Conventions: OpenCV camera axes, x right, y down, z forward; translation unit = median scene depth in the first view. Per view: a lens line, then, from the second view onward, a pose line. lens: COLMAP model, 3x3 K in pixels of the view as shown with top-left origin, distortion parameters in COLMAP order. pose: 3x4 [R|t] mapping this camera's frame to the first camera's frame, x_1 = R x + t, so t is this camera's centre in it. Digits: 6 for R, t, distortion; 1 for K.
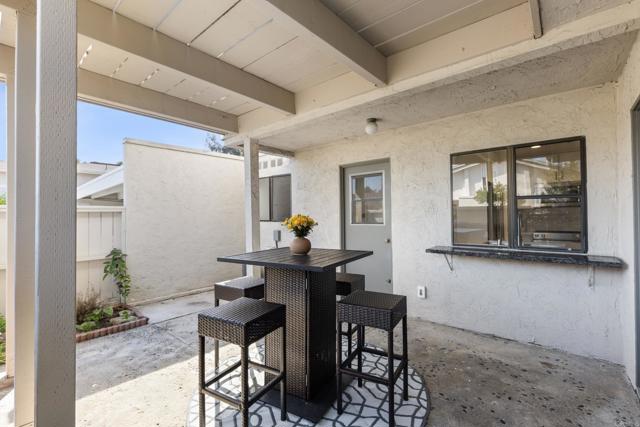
lens RADIAL K [[290.2, 0, 319.5], [0, 290.2, 214.5], [0, 0, 1]] dist [-0.000659, -0.000069]
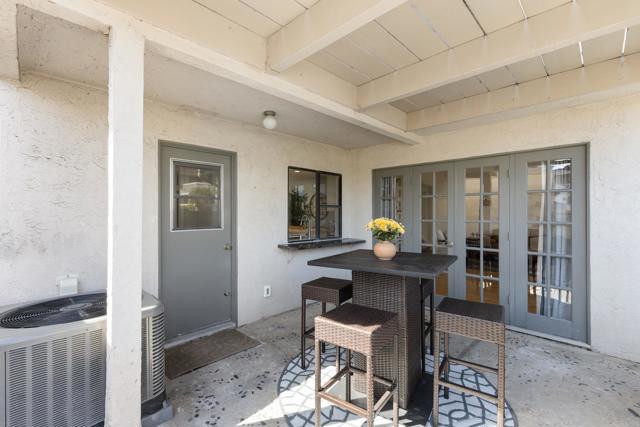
lens RADIAL K [[290.2, 0, 319.4], [0, 290.2, 214.3], [0, 0, 1]] dist [-0.000659, -0.000069]
pose [[0.064076, 0.008202, 0.997911, -0.683675], [-0.005069, 0.999956, -0.007893, -0.001158], [-0.997932, -0.004553, 0.064115, 0.750944]]
